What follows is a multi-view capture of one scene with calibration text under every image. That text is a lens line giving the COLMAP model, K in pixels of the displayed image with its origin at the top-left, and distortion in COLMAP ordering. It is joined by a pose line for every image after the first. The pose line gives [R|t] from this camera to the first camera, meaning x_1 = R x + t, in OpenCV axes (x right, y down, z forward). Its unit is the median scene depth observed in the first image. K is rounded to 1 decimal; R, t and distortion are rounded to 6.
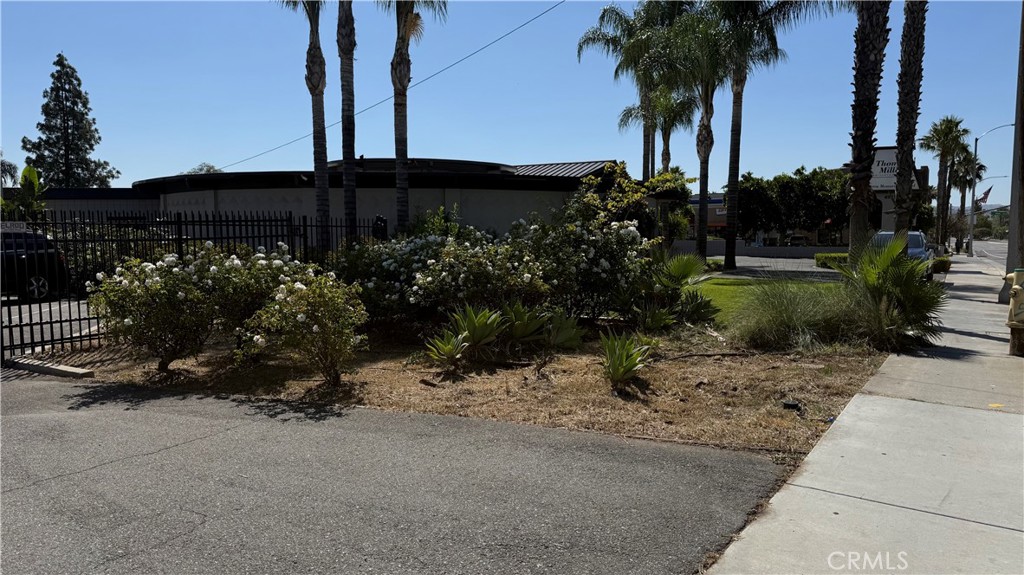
lens RADIAL K [[696.7, 0, 535.1], [0, 696.7, 281.4], [0, 0, 1]] dist [0.056703, -0.081576]
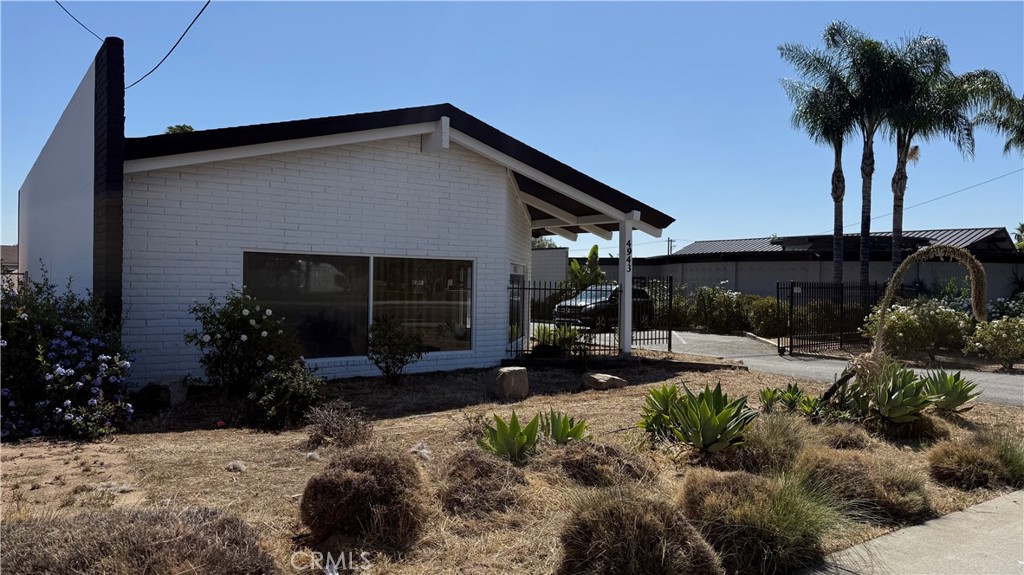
lens RADIAL K [[696.7, 0, 516.6], [0, 696.7, 295.2], [0, 0, 1]] dist [0.056703, -0.081576]
pose [[0.921598, 0.025078, -0.387335, -0.194874], [-0.047307, 0.997728, -0.047962, 0.022566], [0.385253, 0.062526, 0.920690, -0.356475]]
